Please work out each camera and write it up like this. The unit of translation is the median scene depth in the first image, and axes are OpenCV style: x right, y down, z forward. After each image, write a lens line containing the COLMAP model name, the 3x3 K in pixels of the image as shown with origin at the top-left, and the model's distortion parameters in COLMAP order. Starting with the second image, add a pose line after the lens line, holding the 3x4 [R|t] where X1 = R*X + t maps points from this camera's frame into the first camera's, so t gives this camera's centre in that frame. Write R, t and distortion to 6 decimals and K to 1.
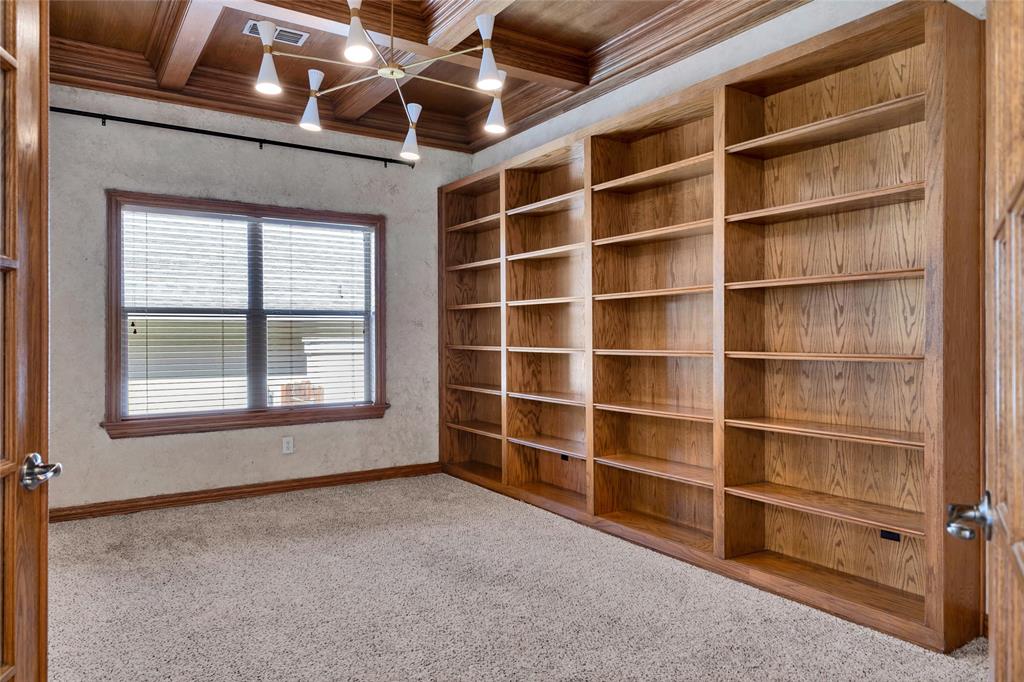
lens RADIAL K [[681.1, 0, 512.0], [0, 681.1, 341.0], [0, 0, 1]] dist [-0.000722, 0.000255]
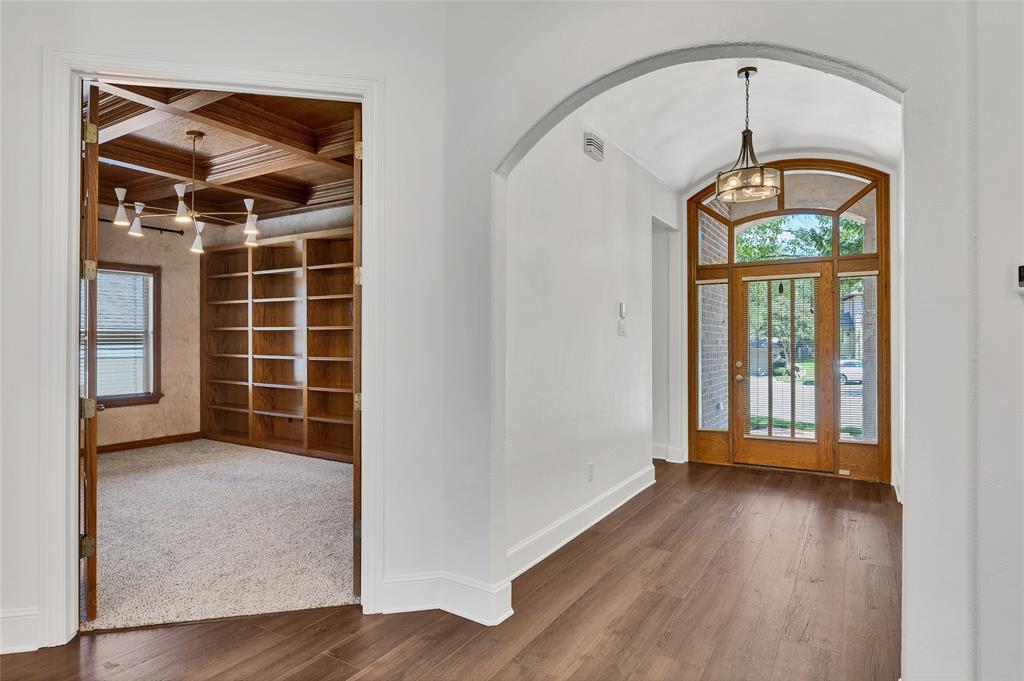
lens RADIAL K [[567.5, 0, 512.0], [0, 567.5, 340.5], [0, 0, 1]] dist [0.008184, 0.001079]
pose [[0.902514, 0.004098, 0.430640, -0.032809], [-0.002429, 0.999987, -0.004426, -0.021602], [-0.430653, 0.002949, 0.902513, -0.485581]]
